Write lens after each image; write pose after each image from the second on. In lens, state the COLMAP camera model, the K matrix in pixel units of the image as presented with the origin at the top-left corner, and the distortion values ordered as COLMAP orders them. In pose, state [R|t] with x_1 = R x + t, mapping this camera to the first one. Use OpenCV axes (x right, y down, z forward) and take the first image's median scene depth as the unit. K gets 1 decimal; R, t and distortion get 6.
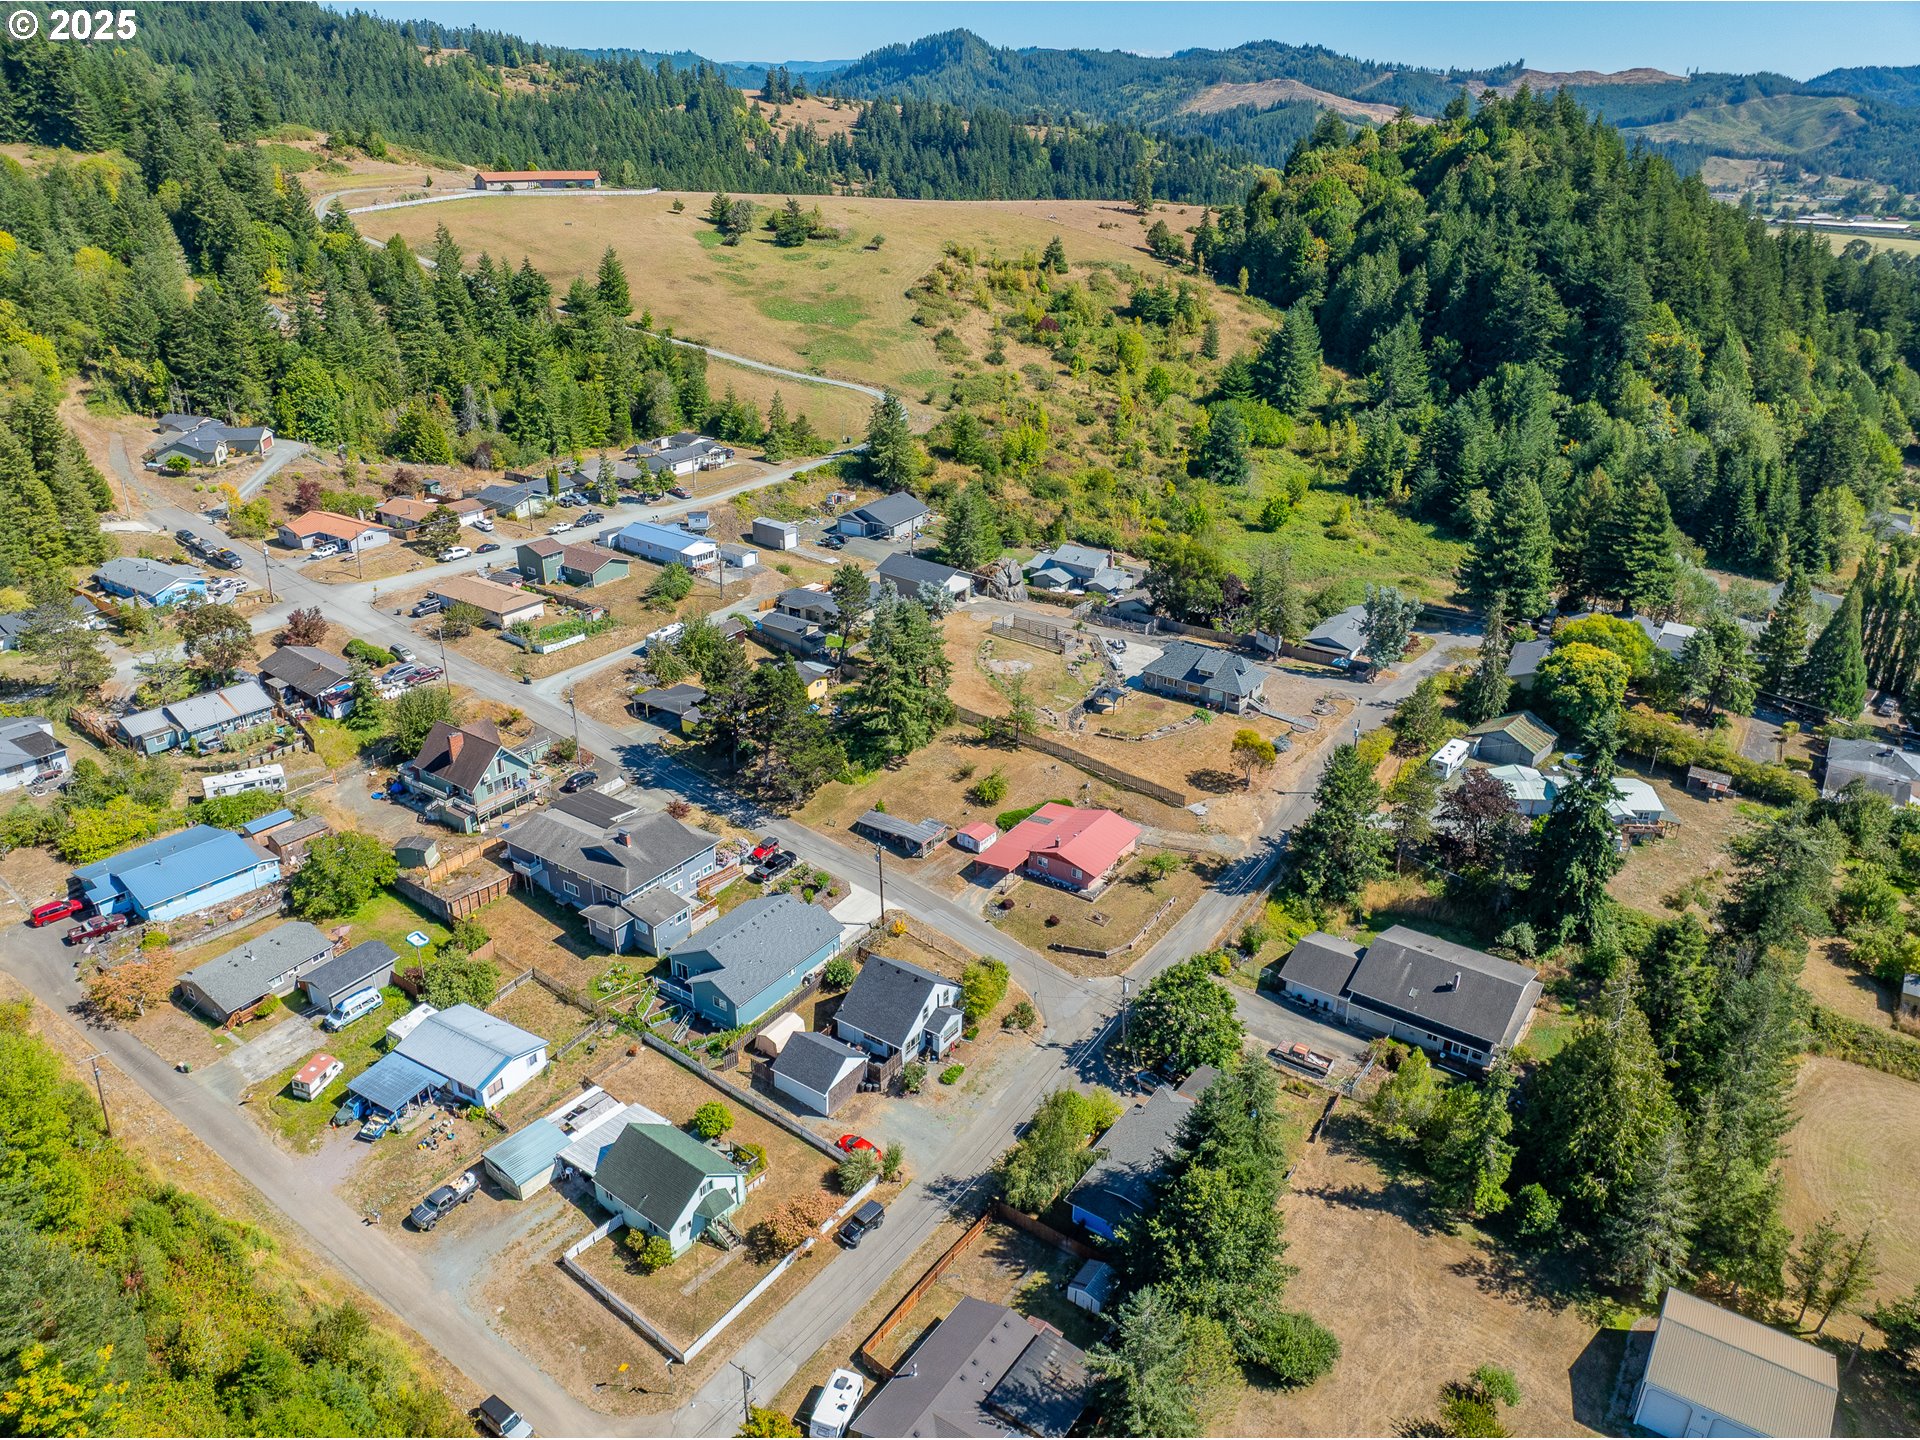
lens RADIAL K [[1345.4, 0, 951.8], [0, 1345.4, 721.3], [0, 0, 1]] dist [-0.037117, -0.001470]
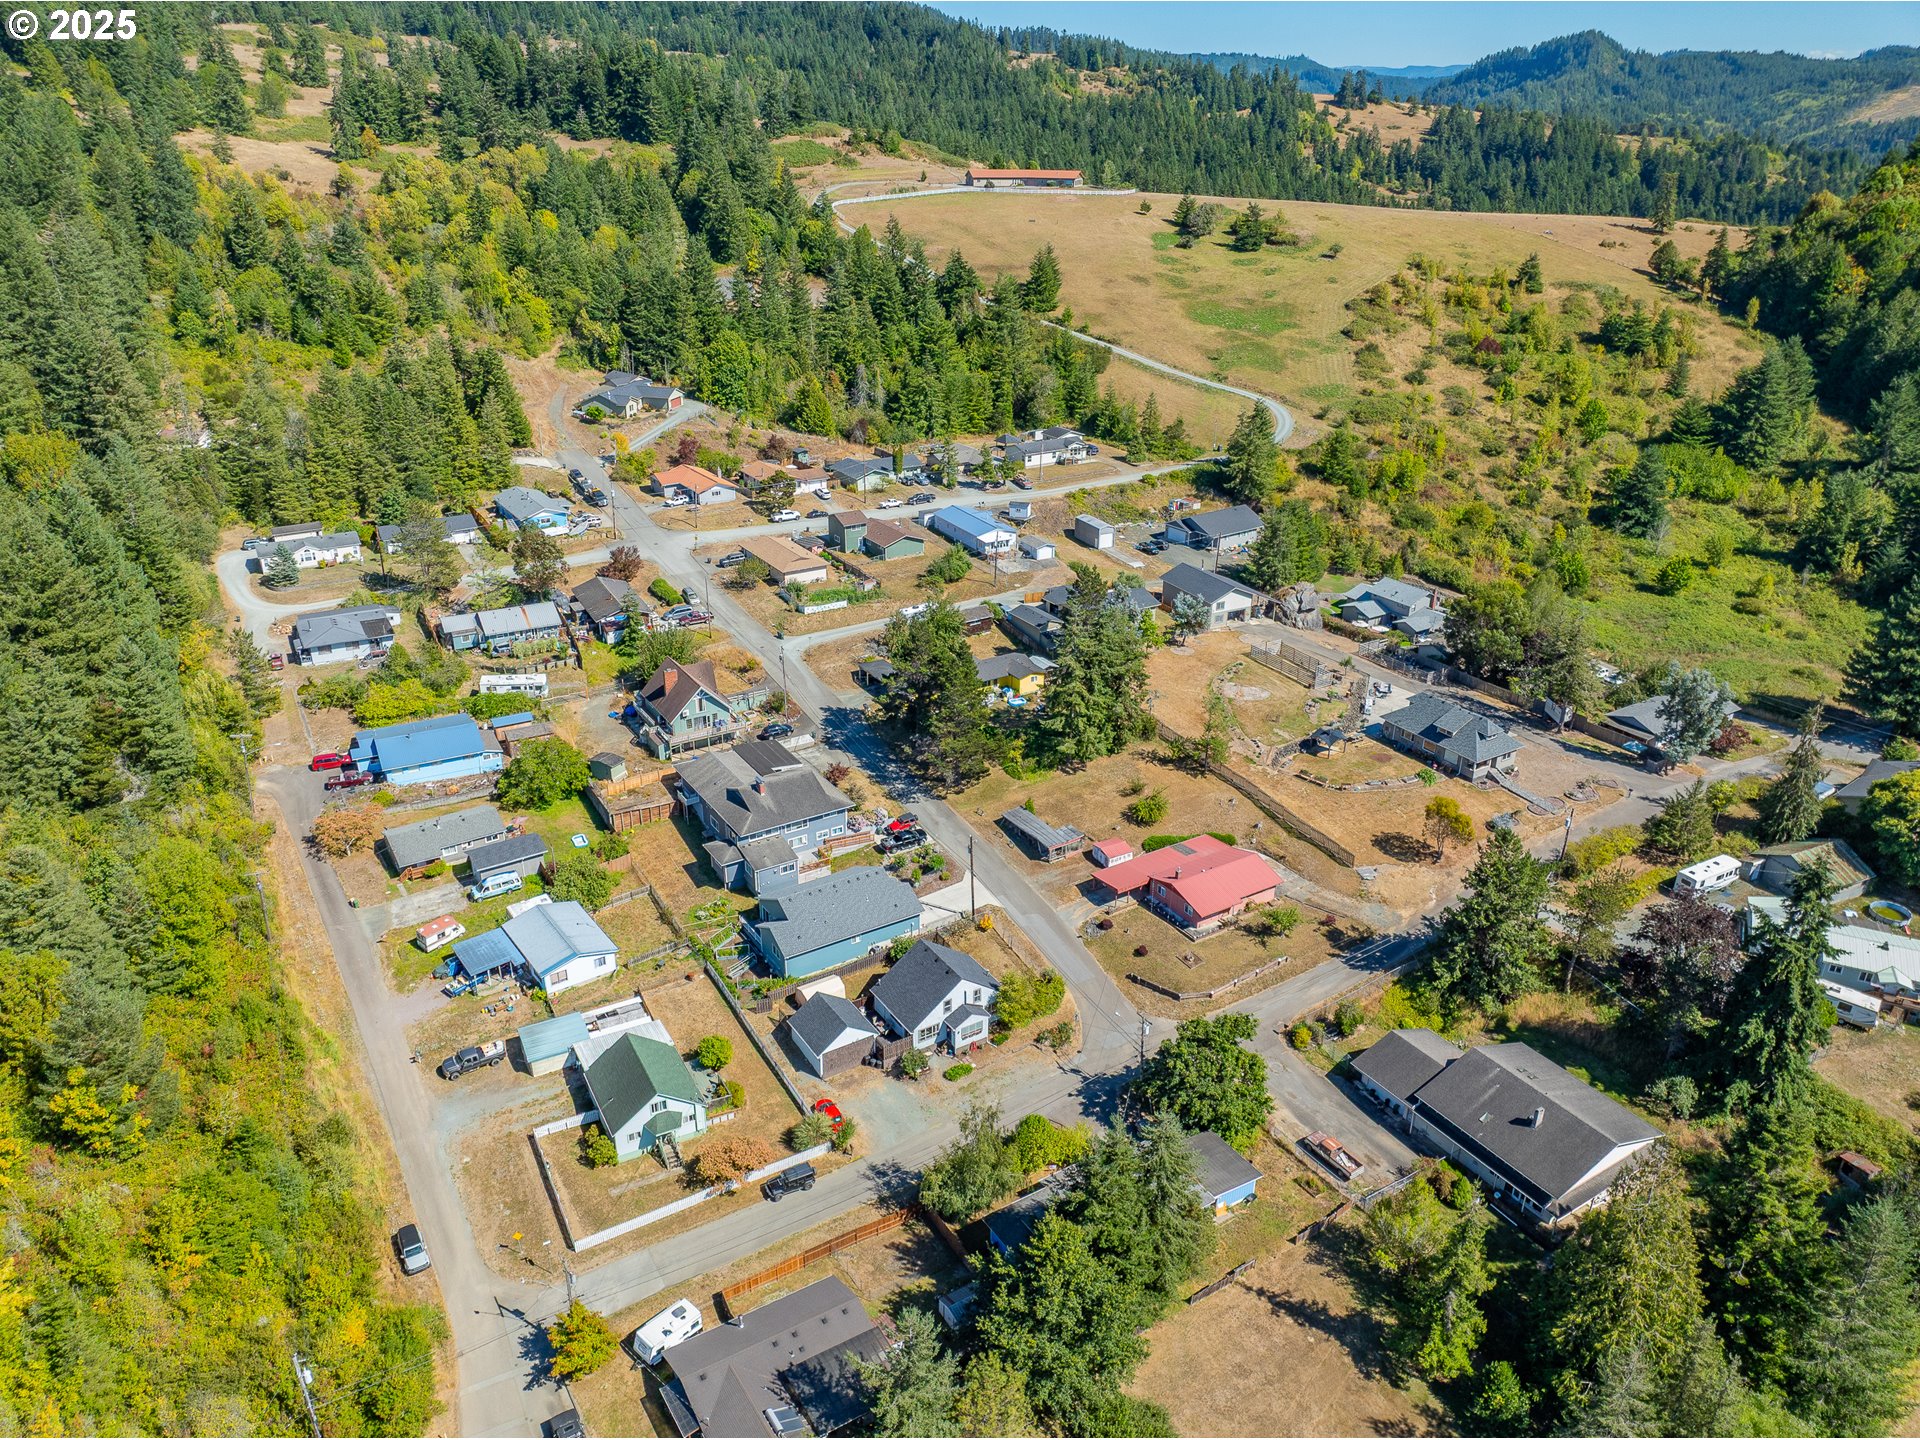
lens RADIAL K [[1345.4, 0, 951.8], [0, 1345.4, 721.3], [0, 0, 1]] dist [-0.037117, -0.001470]
pose [[0.918344, 0.159922, -0.362034, 0.211652], [-0.160927, 0.986581, 0.027592, -0.014085], [0.361588, 0.032922, 0.931756, 0.039797]]
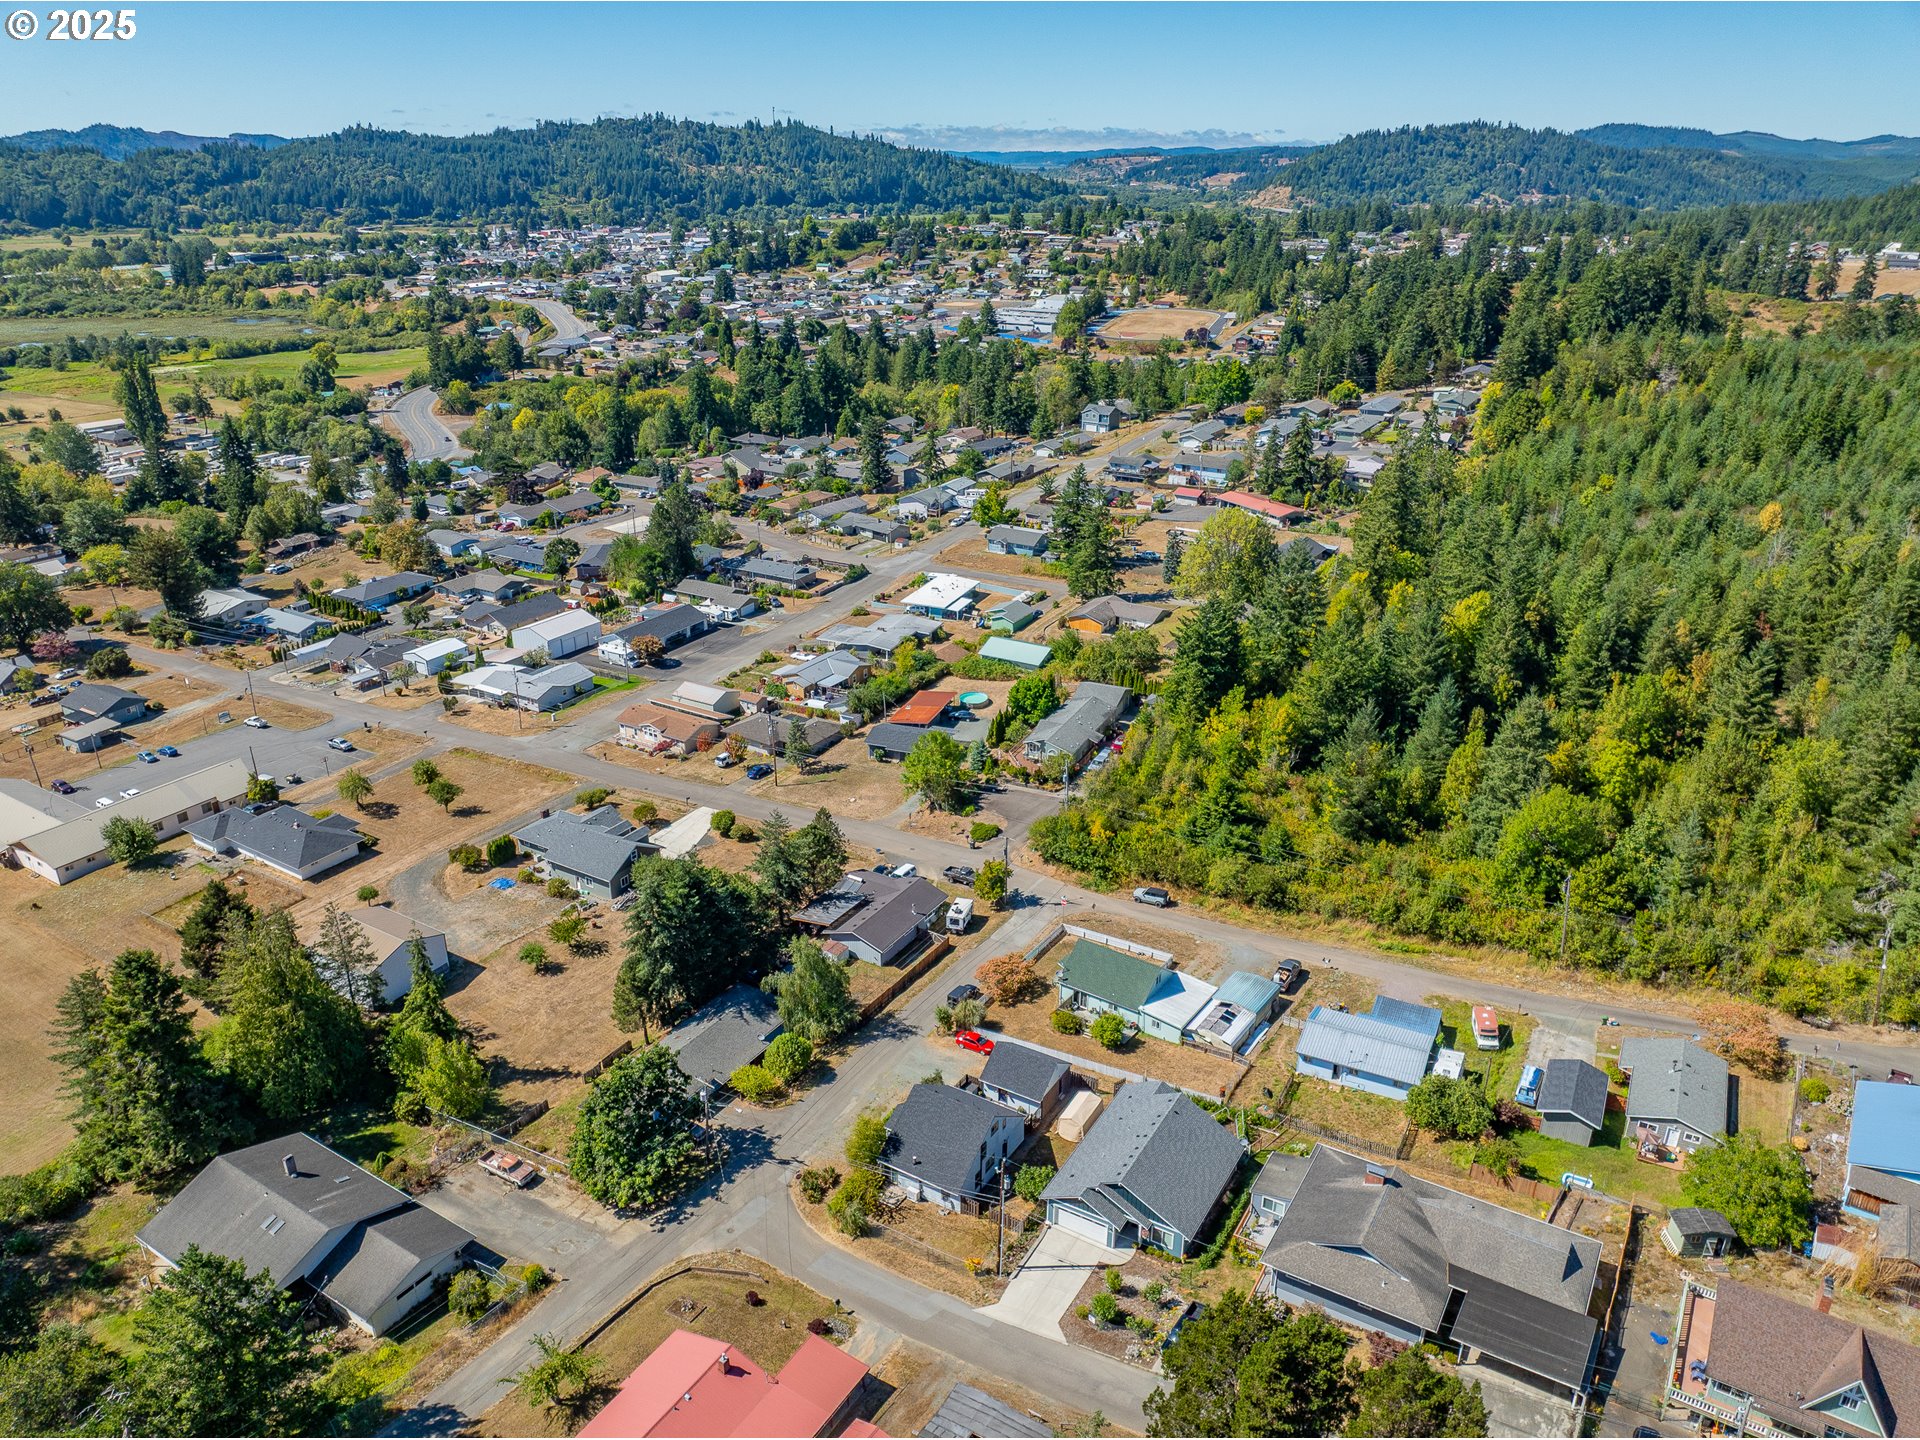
lens RADIAL K [[1345.4, 0, 951.8], [0, 1345.4, 721.3], [0, 0, 1]] dist [-0.037117, -0.001470]
pose [[-0.997903, 0.020871, -0.061272, 0.008880], [-0.030078, 0.688676, 0.724445, -0.426311], [0.057317, 0.724769, -0.686604, 0.979353]]
